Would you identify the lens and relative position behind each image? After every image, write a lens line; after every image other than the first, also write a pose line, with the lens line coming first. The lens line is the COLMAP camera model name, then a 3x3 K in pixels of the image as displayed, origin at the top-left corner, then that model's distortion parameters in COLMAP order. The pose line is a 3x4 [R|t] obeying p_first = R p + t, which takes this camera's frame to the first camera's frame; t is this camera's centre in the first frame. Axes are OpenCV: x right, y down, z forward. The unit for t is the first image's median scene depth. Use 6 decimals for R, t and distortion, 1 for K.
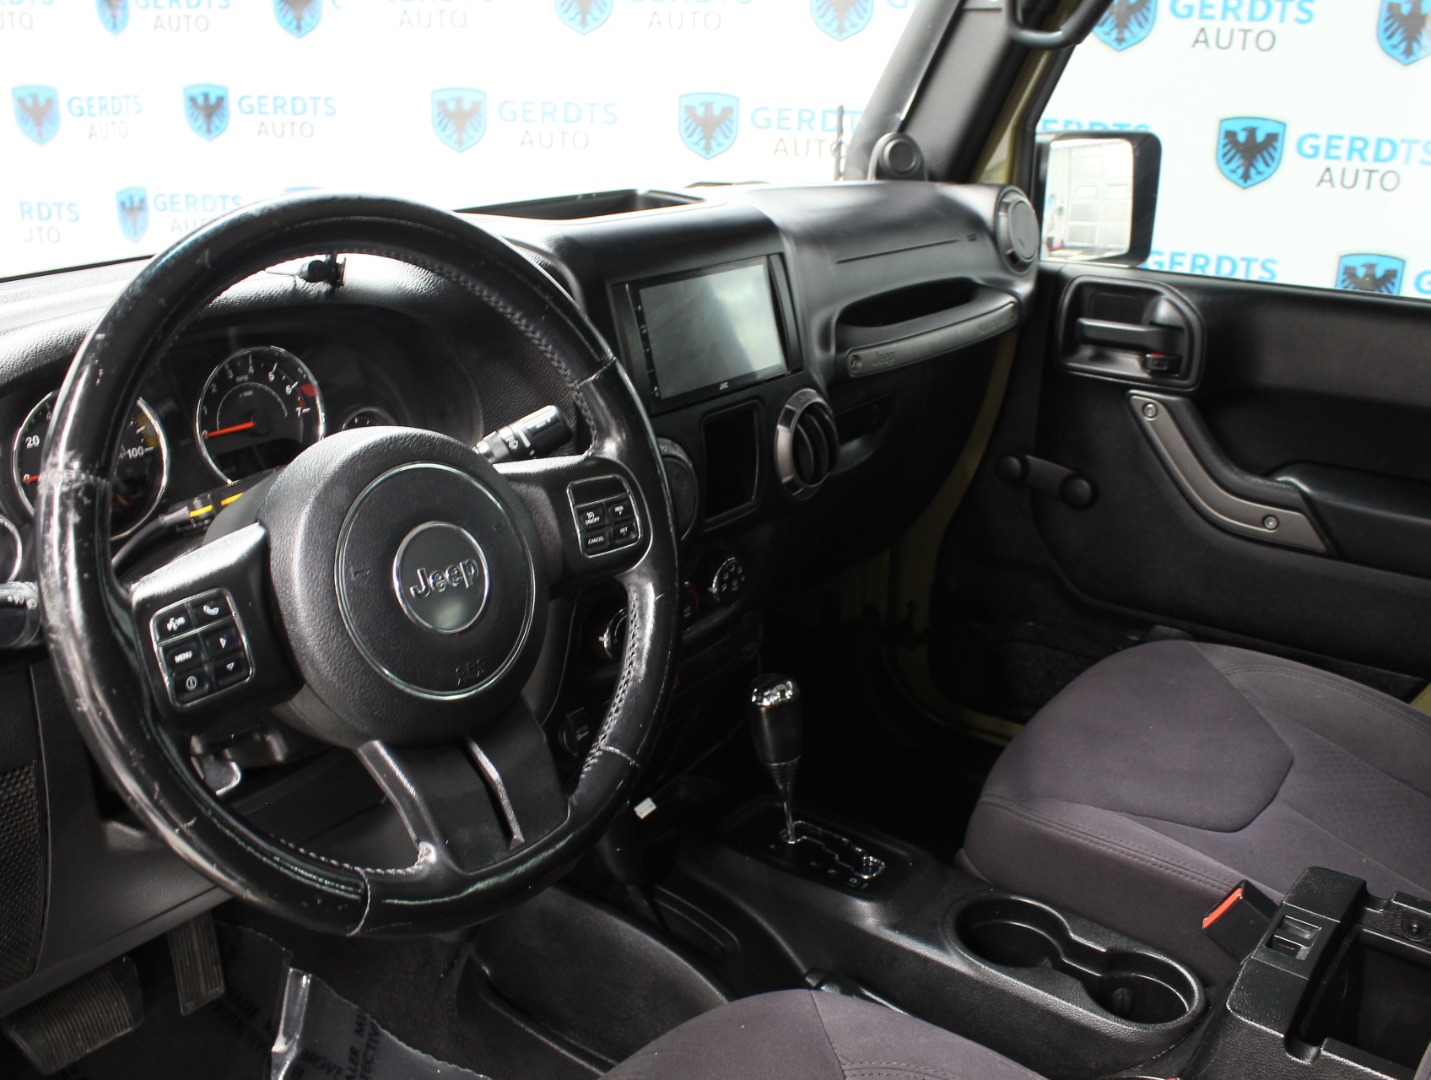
lens RADIAL K [[1333.9, 0, 716.0], [0, 1333.9, 505.9], [0, 0, 1]] dist [-0.058818, 0.124386]
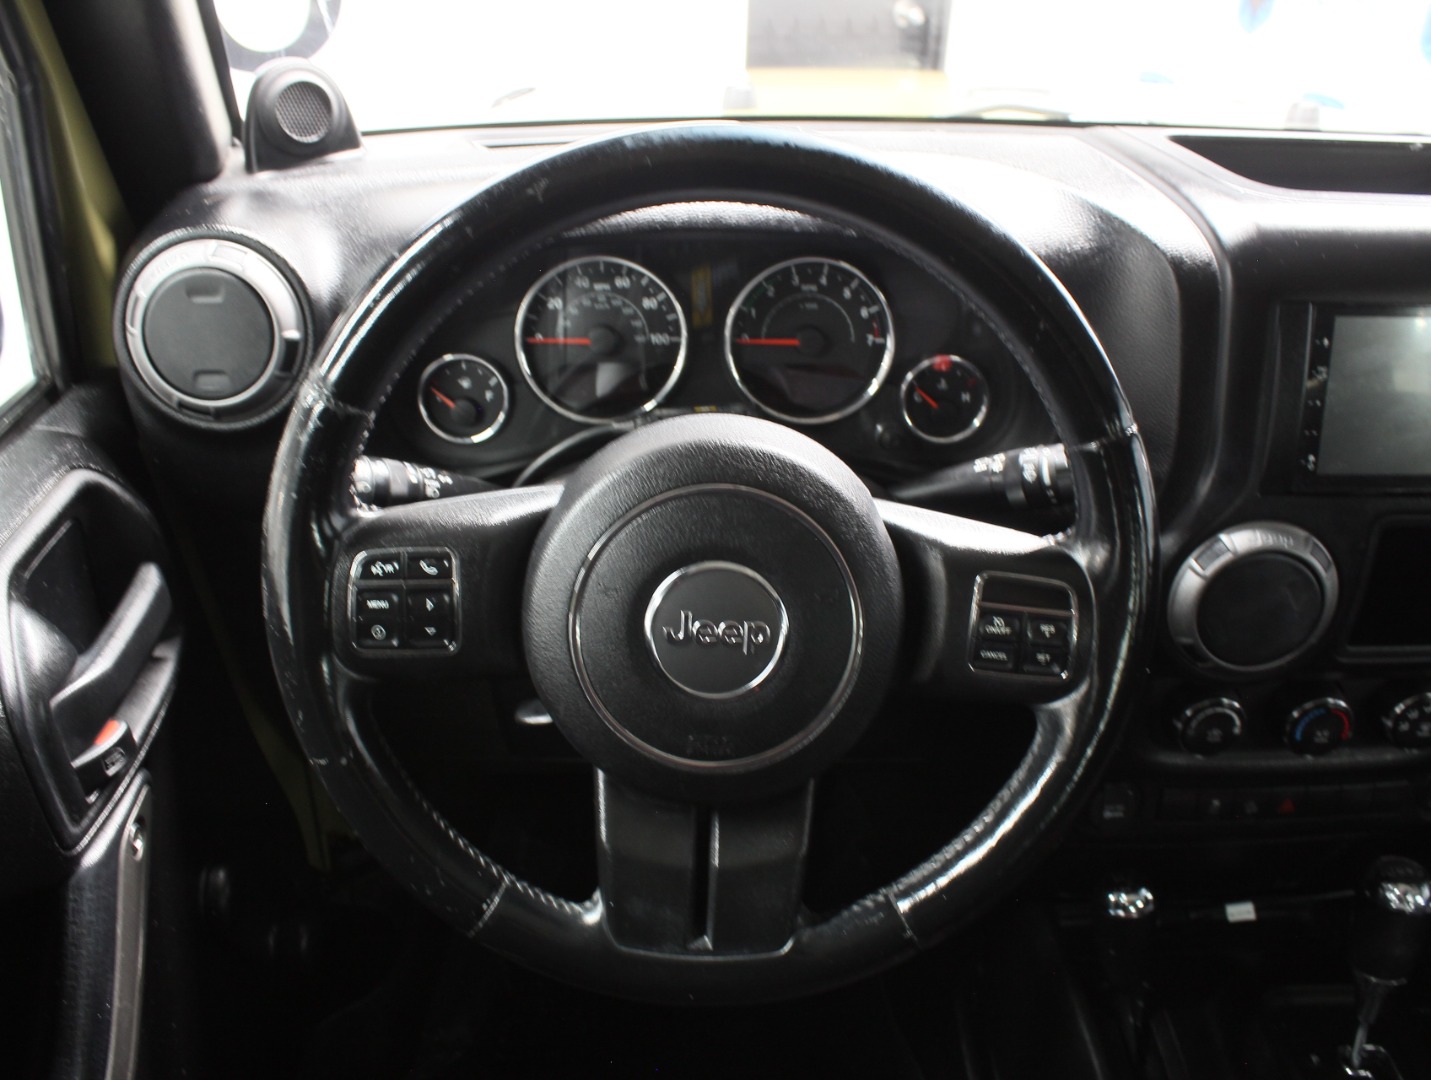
lens RADIAL K [[1325.9, 0, 715.5], [0, 1325.9, 540.0], [0, 0, 1]] dist [-0.171824, 0.130508]
pose [[0.635022, 0.413933, -0.652232, 0.260309], [-0.277498, 0.910196, 0.307472, -0.213153], [0.720932, -0.014259, 0.692859, 0.387199]]
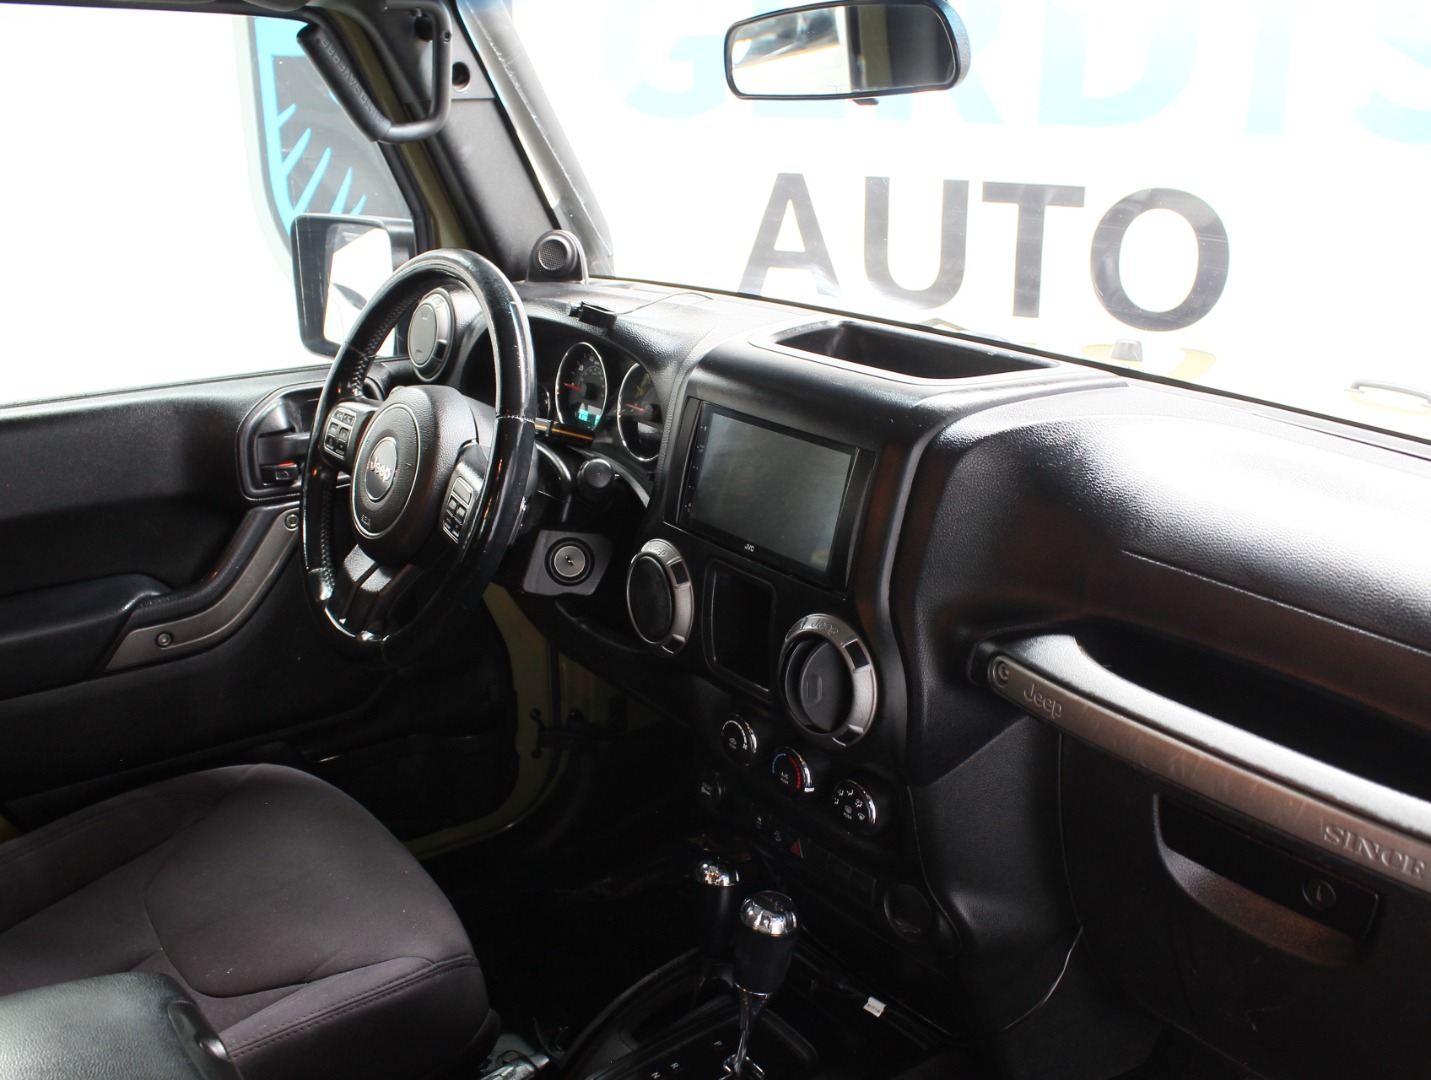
lens RADIAL K [[1325.9, 0, 715.5], [0, 1325.9, 540.0], [0, 0, 1]] dist [-0.171824, 0.130508]
pose [[-0.263363, 0.323239, -0.908931, 1.103409], [-0.318741, 0.860123, 0.398237, -0.598394], [0.910518, 0.394595, -0.123495, 1.435103]]
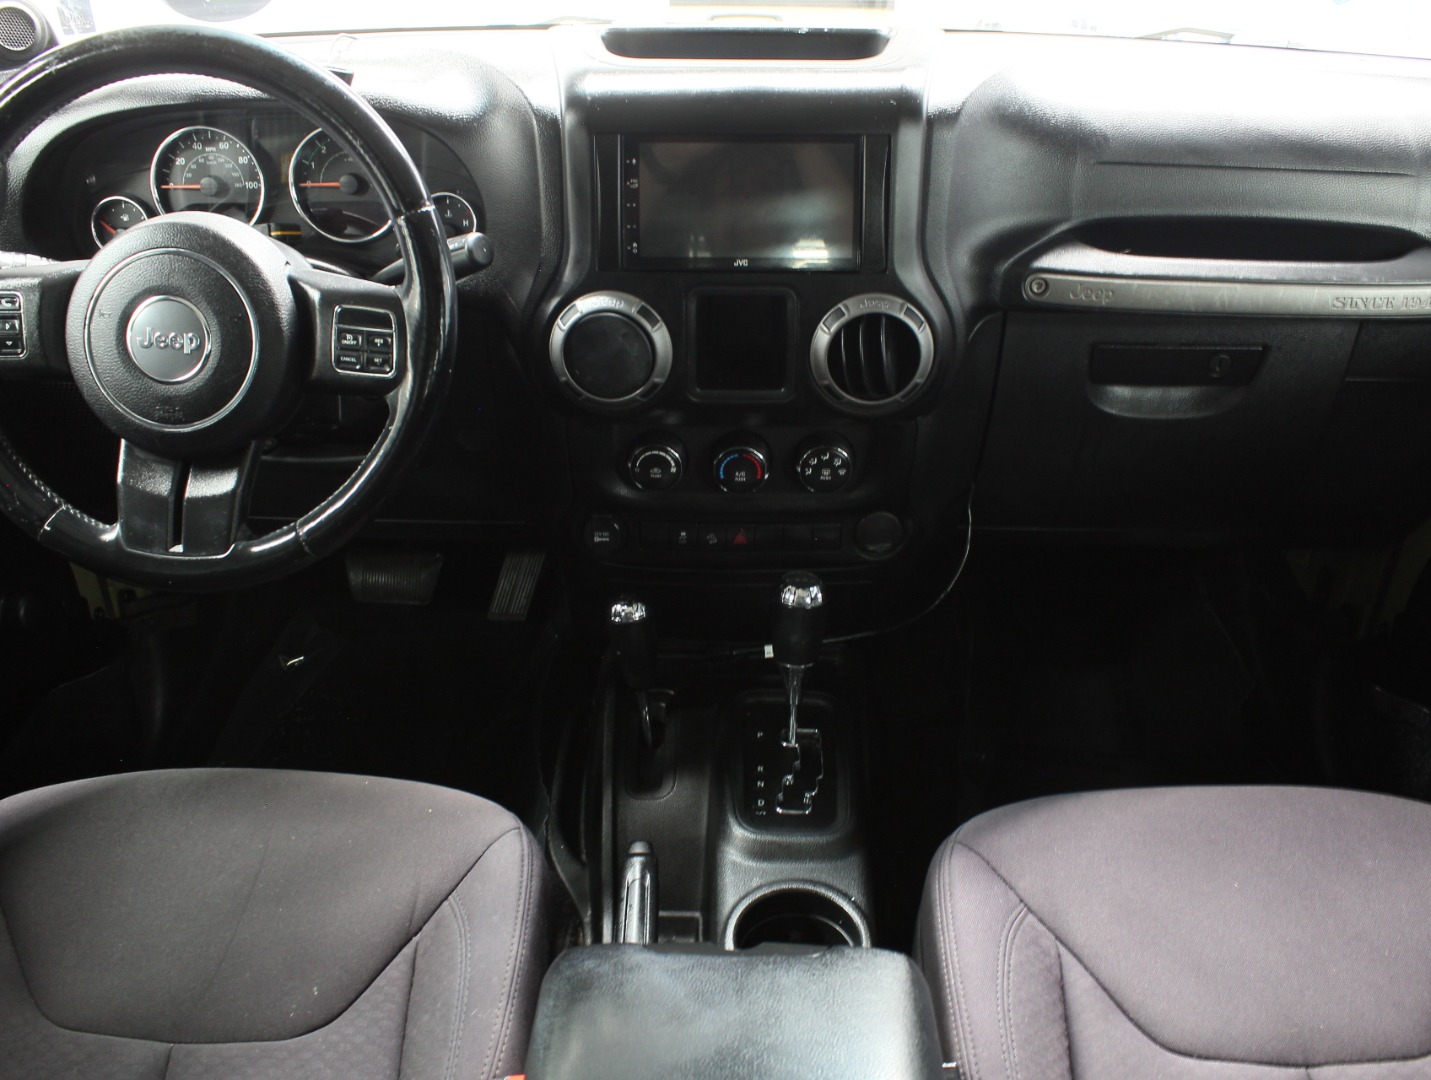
lens RADIAL K [[1325.9, 0, 715.5], [0, 1325.9, 540.0], [0, 0, 1]] dist [-0.171824, 0.130508]
pose [[0.587883, 0.443163, -0.676757, 0.918280], [-0.270948, 0.896140, 0.351456, -0.313217], [0.762221, -0.023249, 0.646899, 0.514951]]
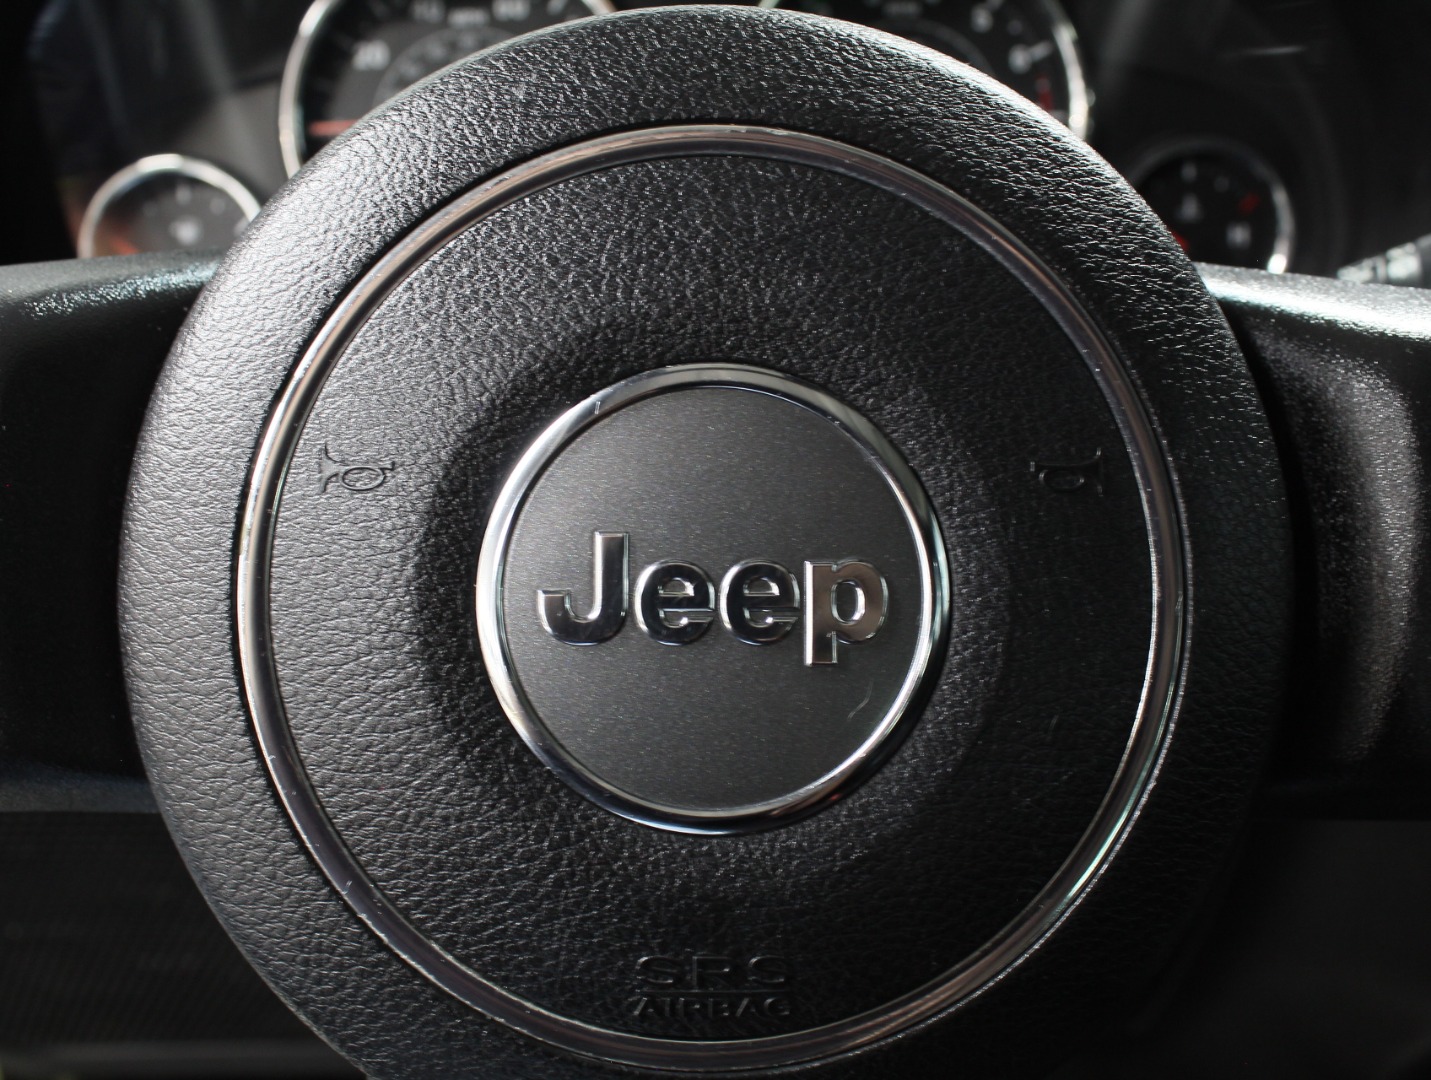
lens RADIAL K [[1551.6, 0, 715.5], [0, 1551.6, 540.0], [0, 0, 1]] dist [0.000579, 0.003020]
pose [[0.633936, 0.289943, -0.716979, 0.000379], [-0.236800, 0.955309, 0.176949, -0.006781], [0.736241, 0.057606, 0.674263, 0.703761]]
